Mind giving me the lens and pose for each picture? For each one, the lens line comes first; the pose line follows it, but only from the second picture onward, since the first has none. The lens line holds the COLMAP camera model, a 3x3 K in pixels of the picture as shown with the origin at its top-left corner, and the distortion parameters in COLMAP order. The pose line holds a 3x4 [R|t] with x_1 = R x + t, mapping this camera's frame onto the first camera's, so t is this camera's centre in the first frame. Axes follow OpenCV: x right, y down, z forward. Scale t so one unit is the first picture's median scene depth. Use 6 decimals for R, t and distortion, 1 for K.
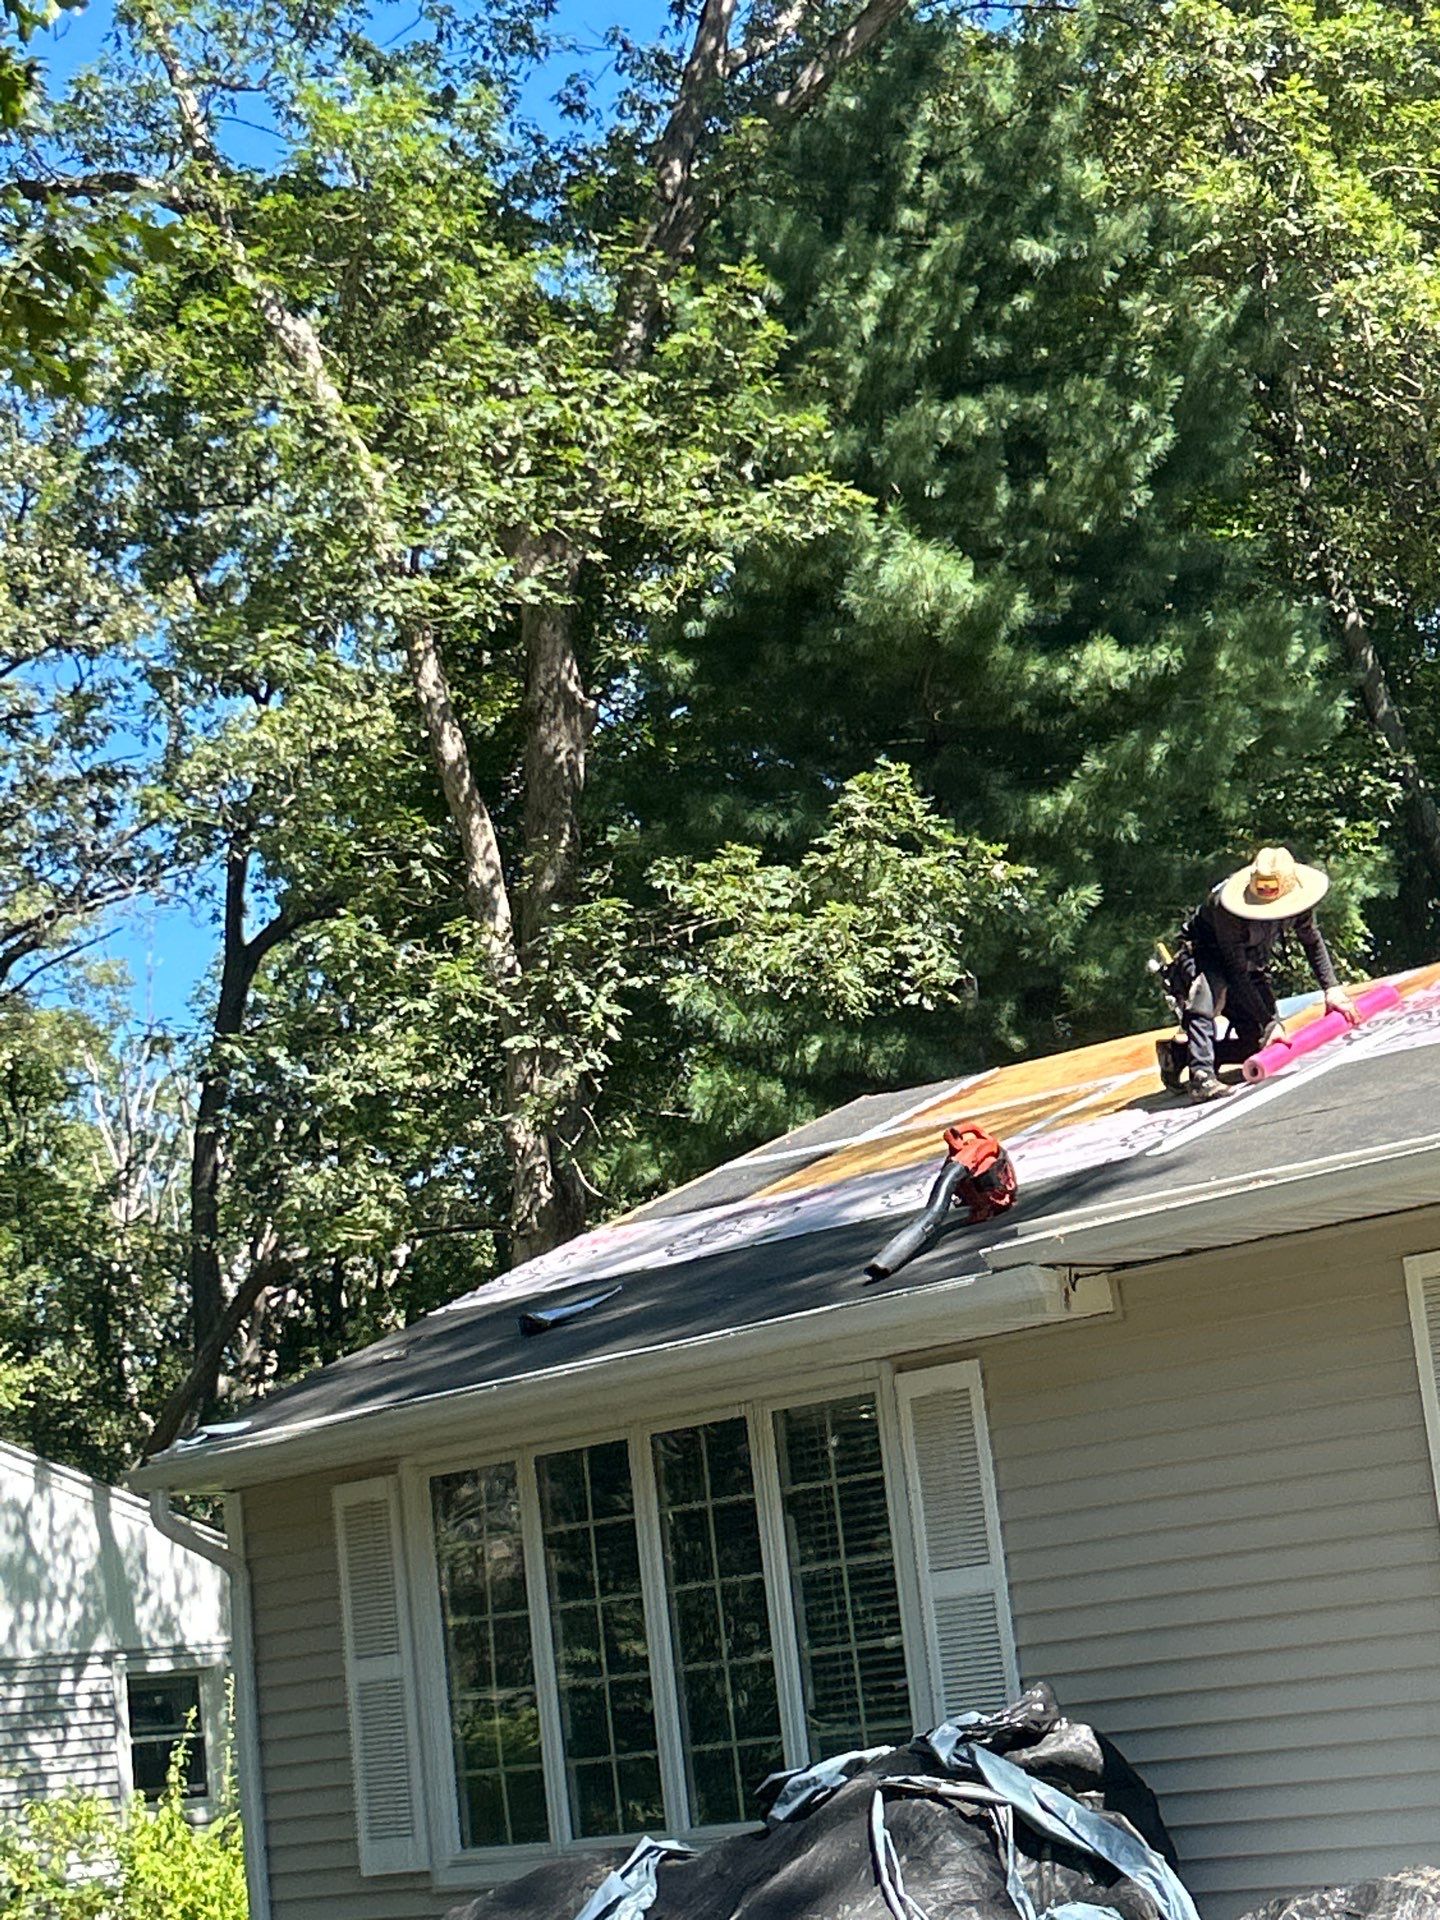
lens RADIAL K [[3731.3, 0, 752.1], [0, 3731.3, 953.5], [0, 0, 1]] dist [0.077270, -0.047646]
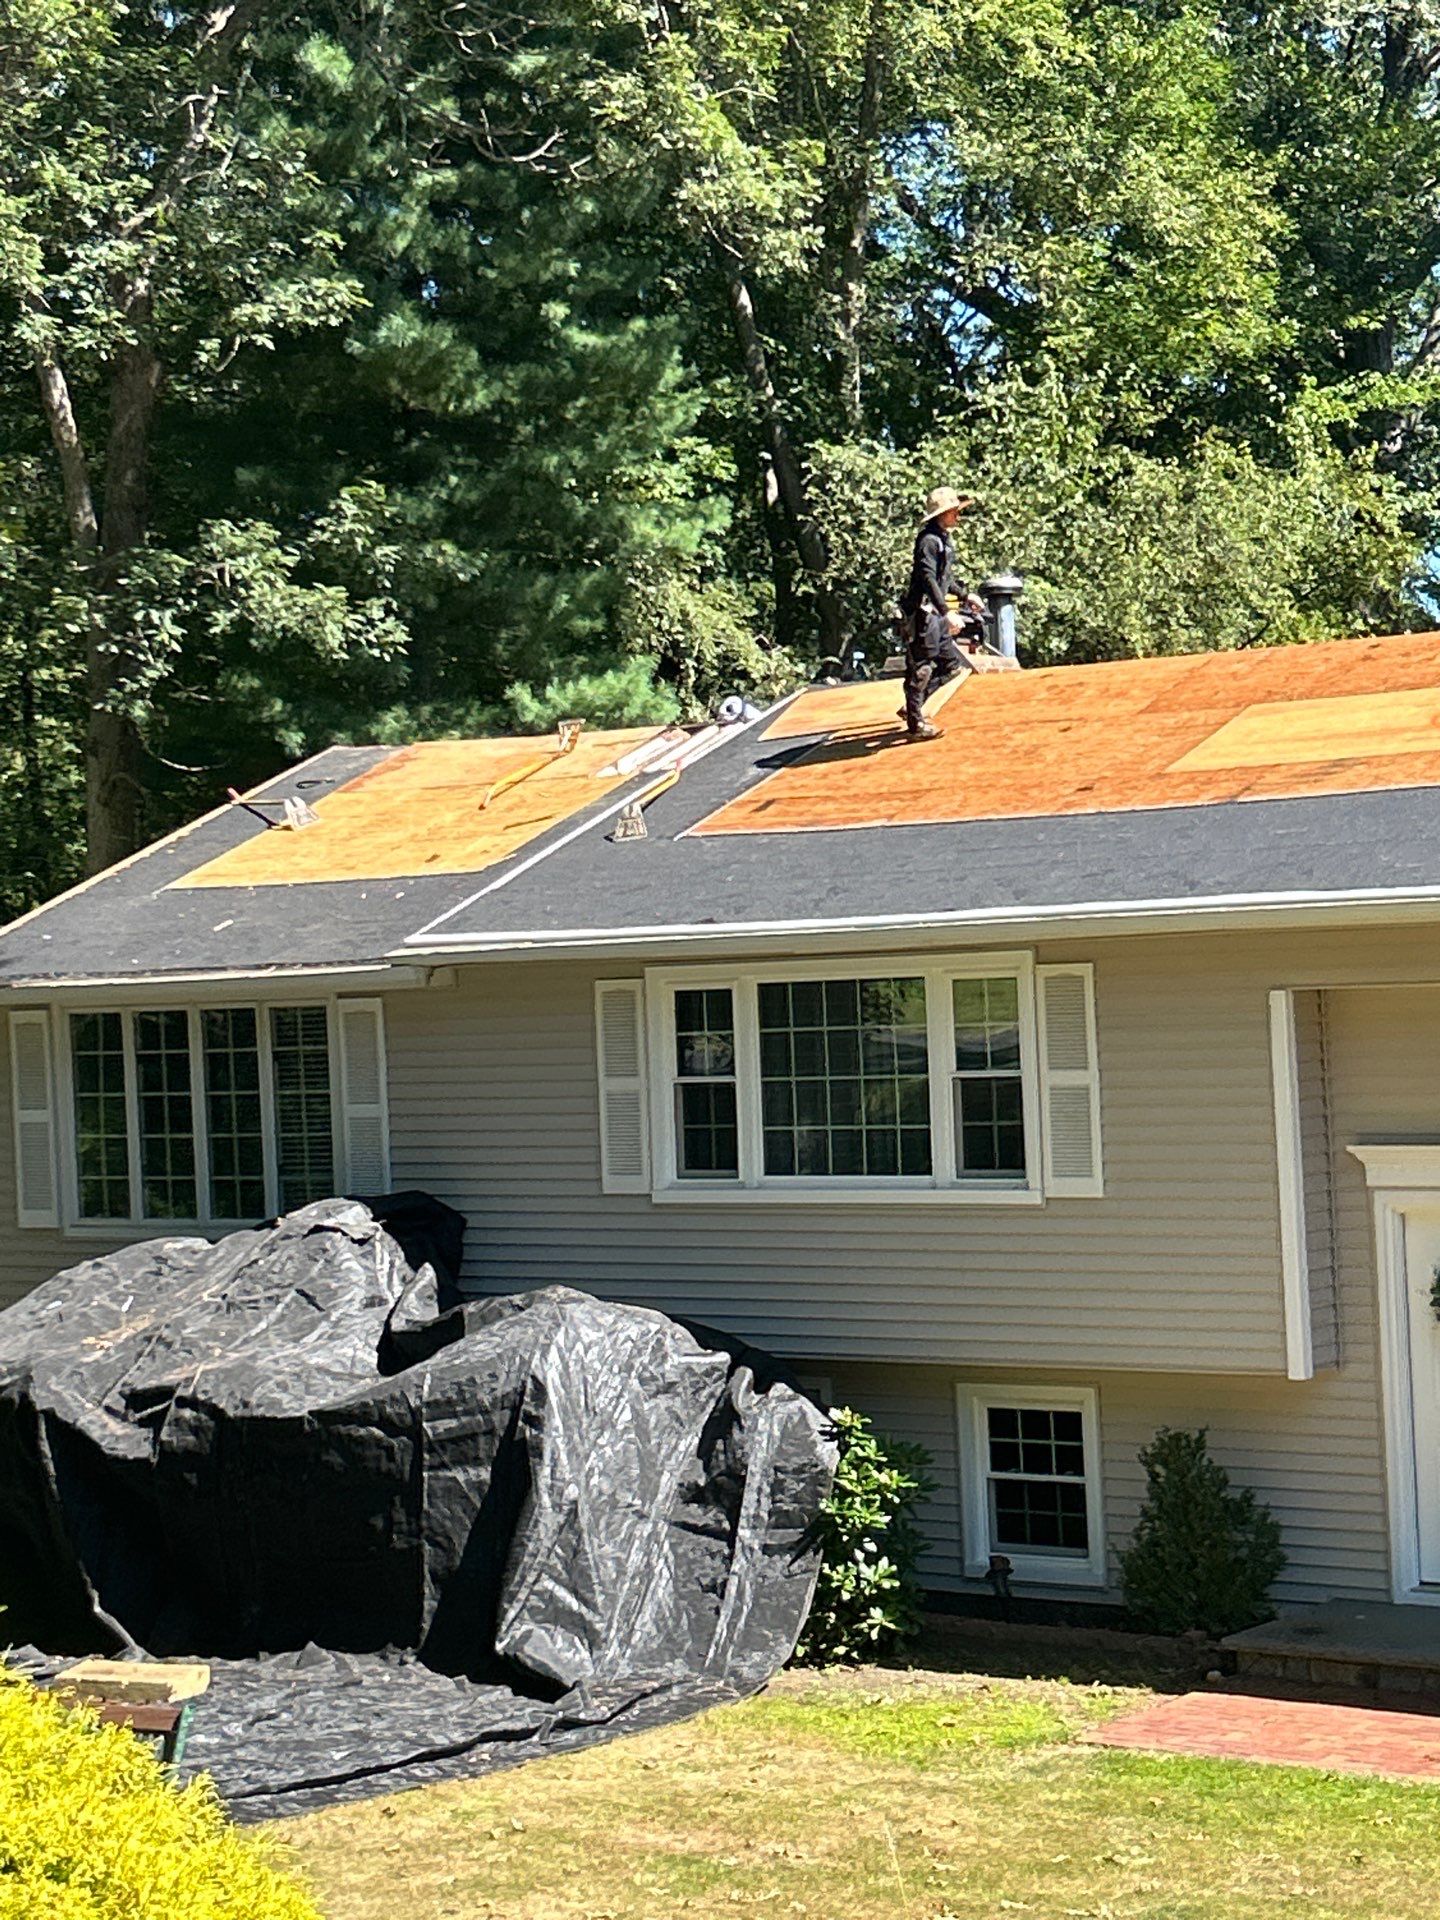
lens RADIAL K [[3731.3, 0, 752.1], [0, 3731.3, 953.5], [0, 0, 1]] dist [0.077270, -0.047646]
pose [[0.989158, 0.049004, 0.138437, -0.013964], [-0.078409, 0.973302, 0.215720, -0.282413], [-0.124170, -0.224236, 0.966592, -0.710294]]
